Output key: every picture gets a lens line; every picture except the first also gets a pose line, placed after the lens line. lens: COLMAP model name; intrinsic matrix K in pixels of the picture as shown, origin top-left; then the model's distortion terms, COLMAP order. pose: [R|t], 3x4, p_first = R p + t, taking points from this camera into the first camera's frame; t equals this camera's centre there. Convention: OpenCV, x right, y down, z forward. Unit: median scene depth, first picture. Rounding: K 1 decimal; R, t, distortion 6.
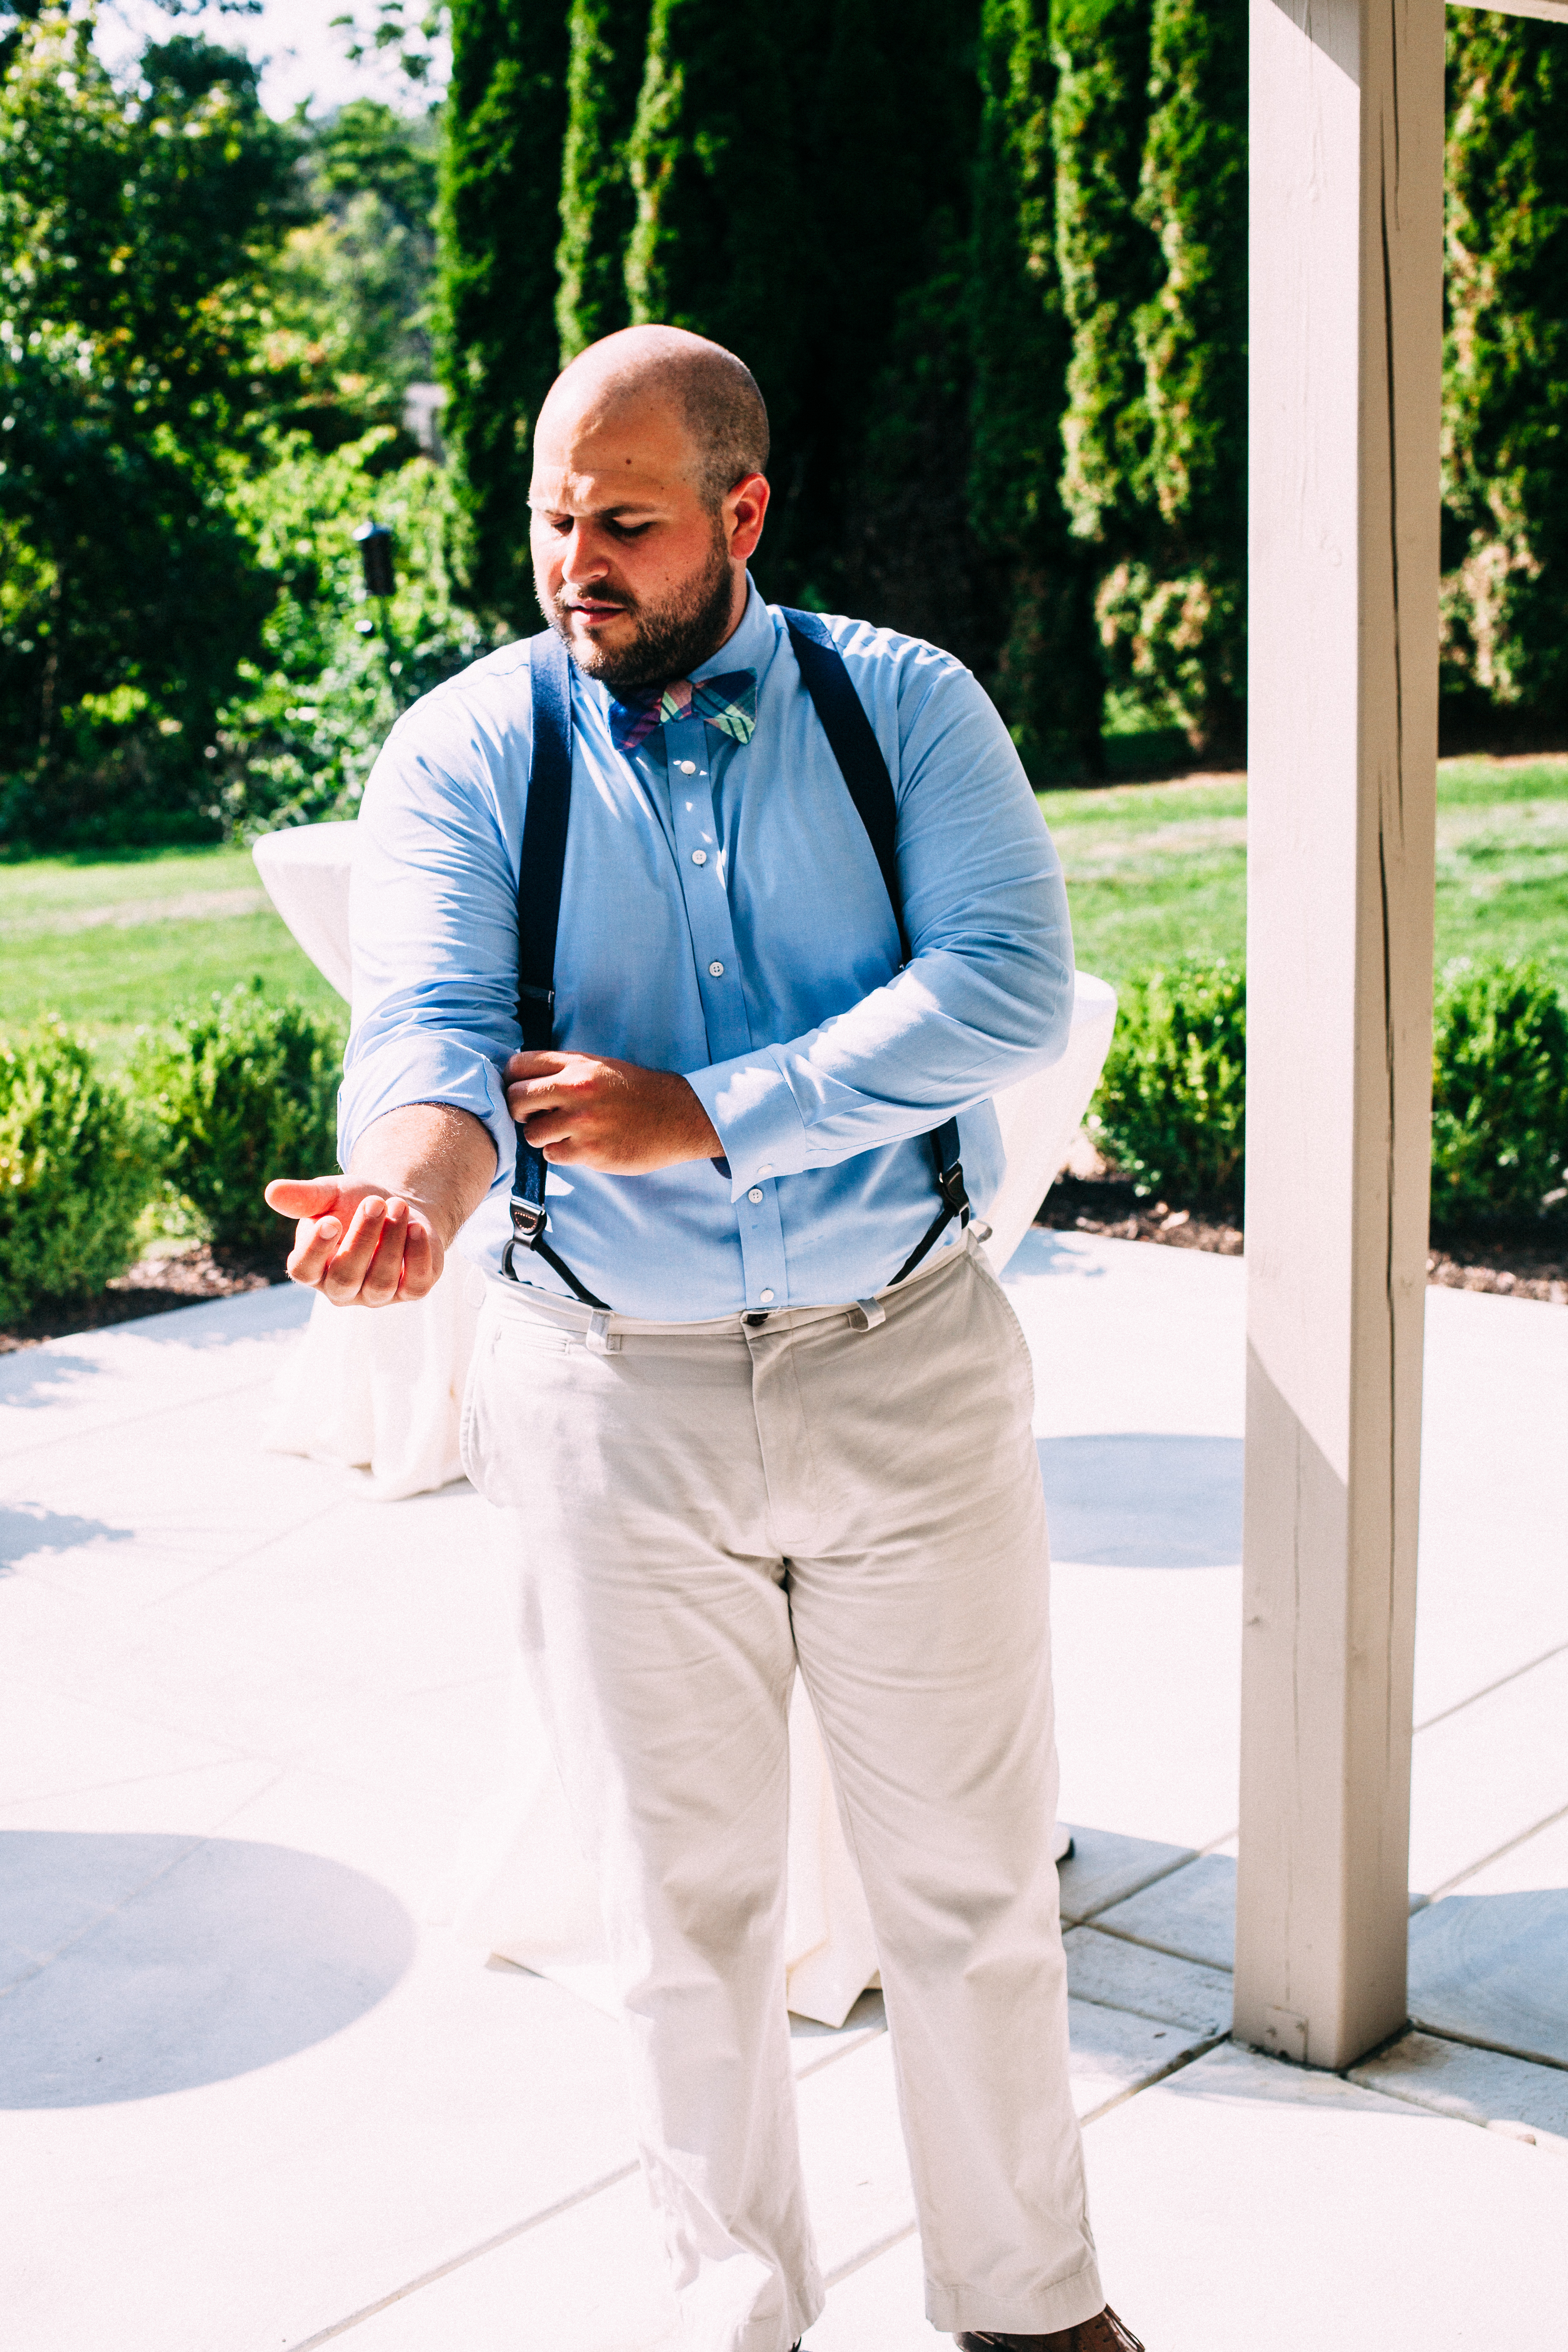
lens RADIAL K [[3370.0, 0, 784.2], [0, 3370.0, 1176.7], [0, 0, 1]] dist [-0.098508, 0.000000]
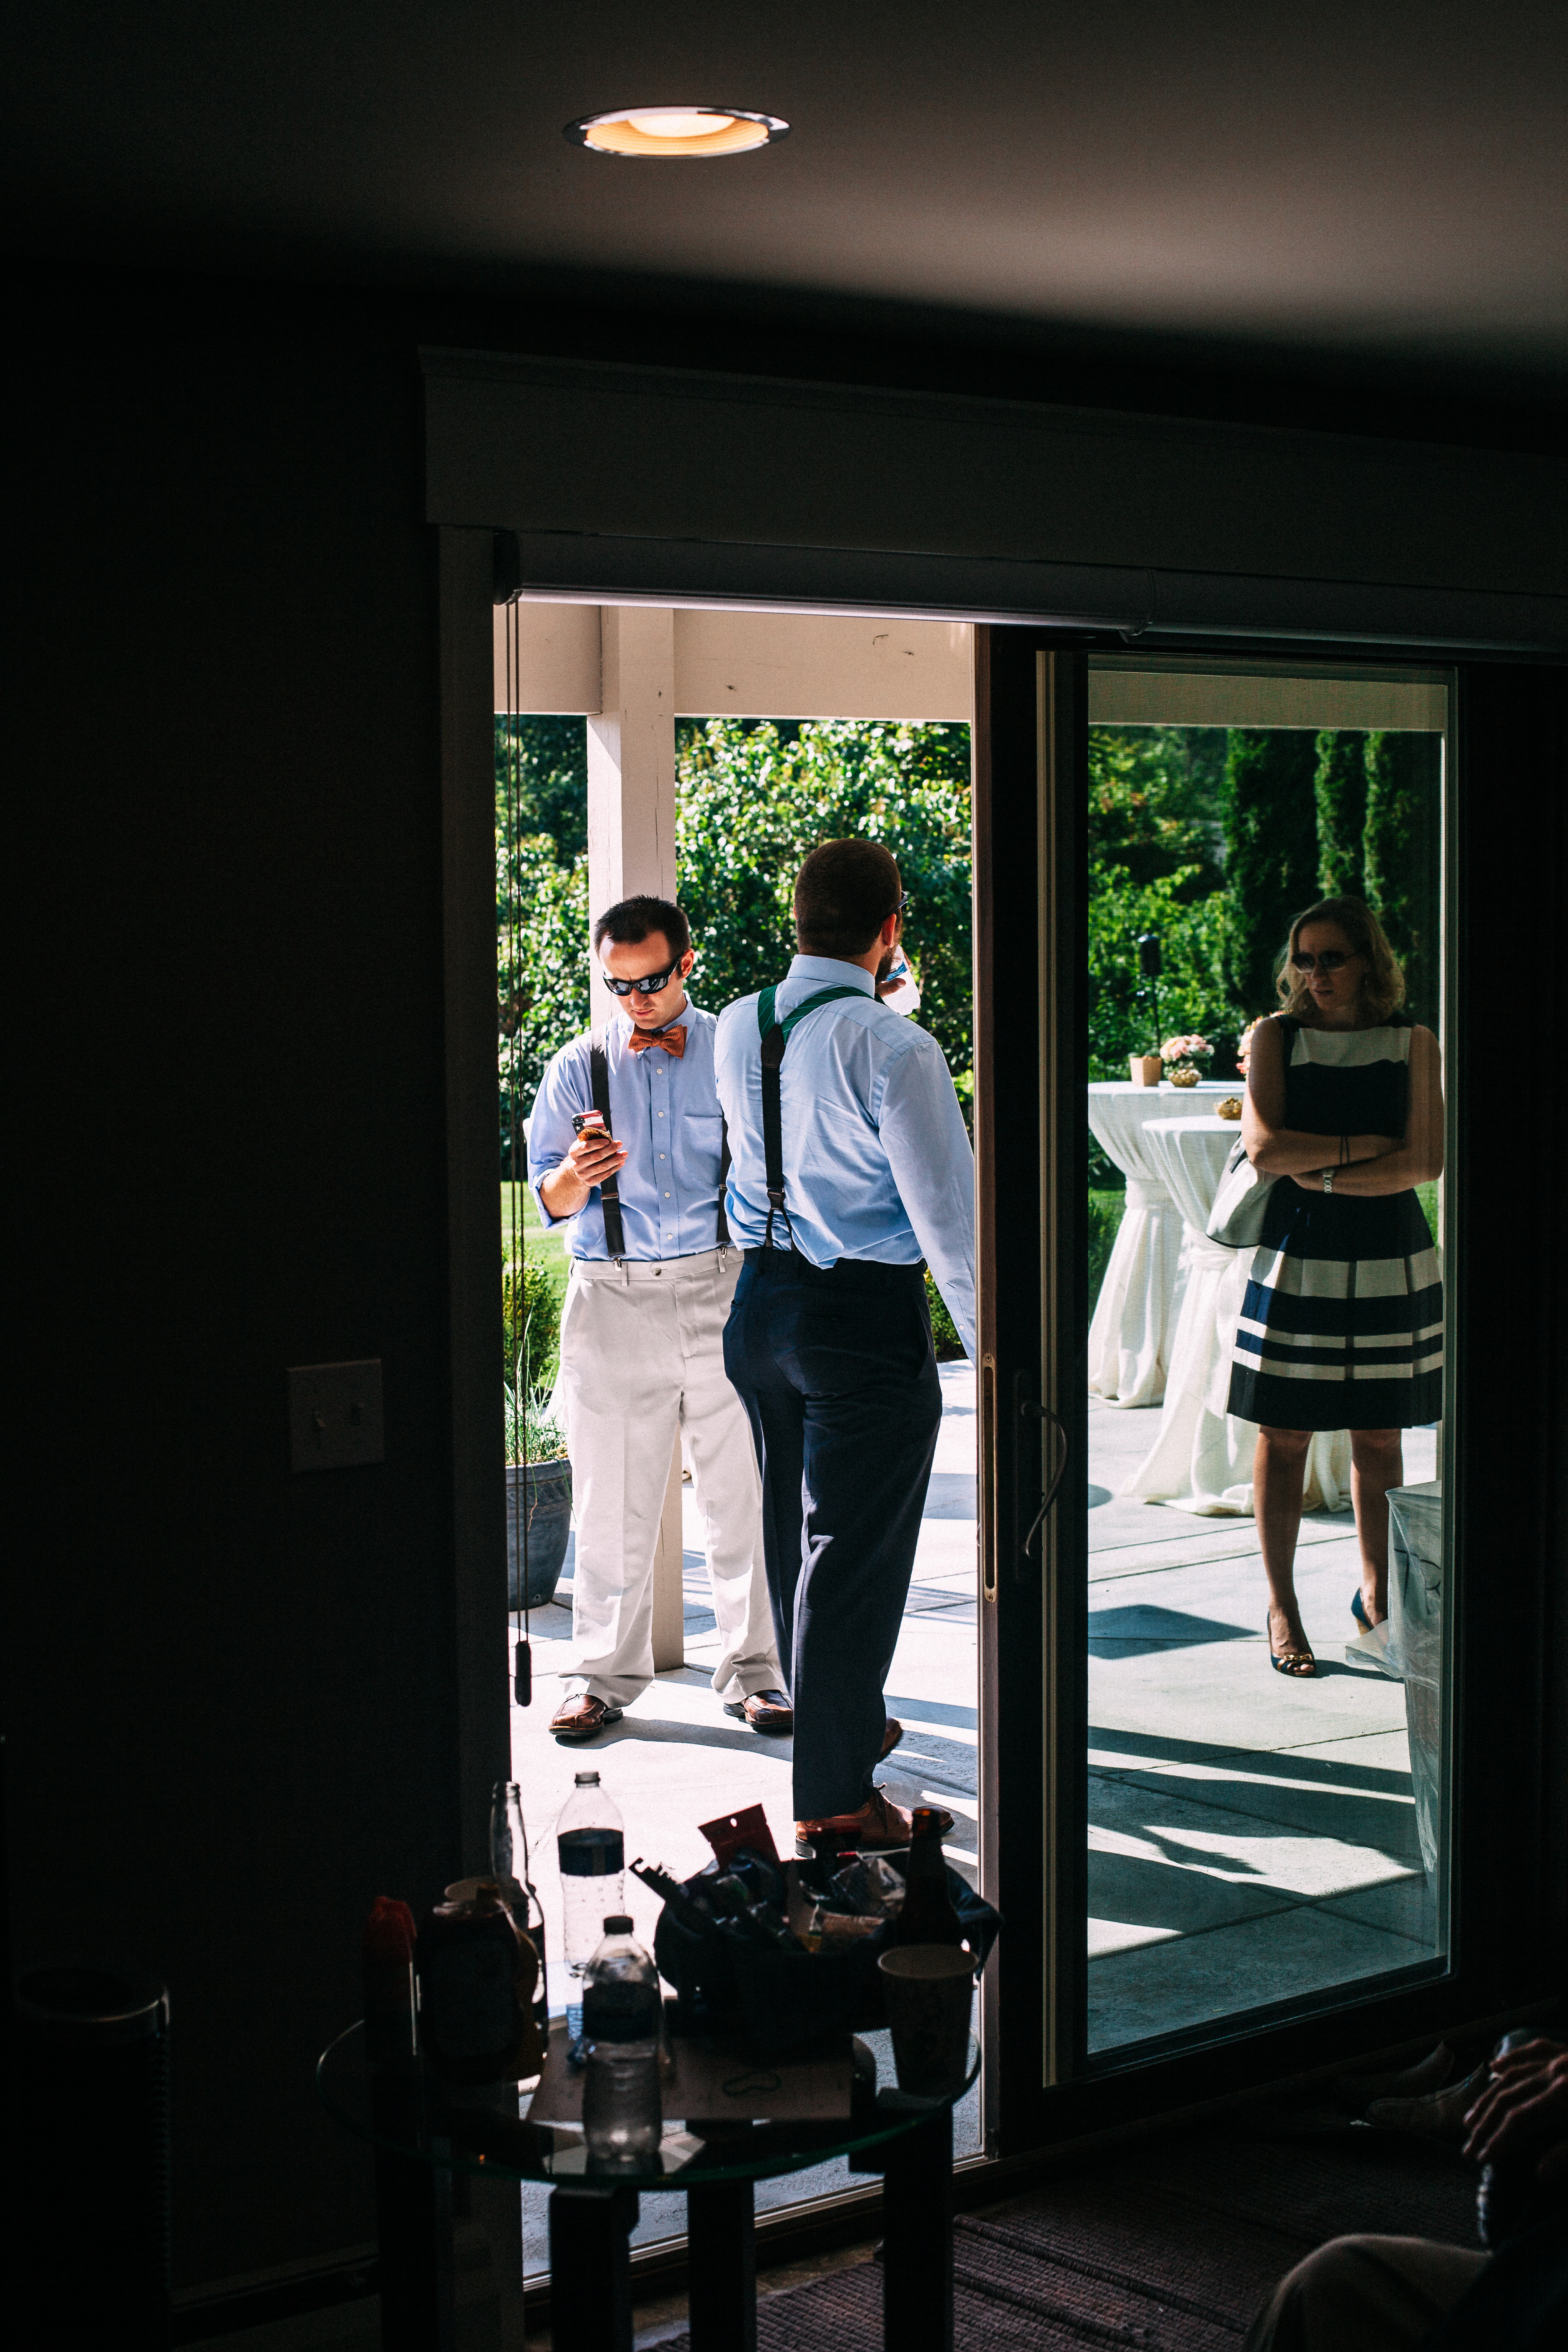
lens RADIAL K [[3370.0, 0, 783.8], [0, 3370.0, 1175.3], [0, 0, 1]] dist [-0.098508, 0.000000]
pose [[0.970710, 0.028957, -0.238503, 0.037888], [-0.058431, 0.991358, -0.117452, 0.048196], [0.233041, 0.127948, 0.964013, -0.236024]]
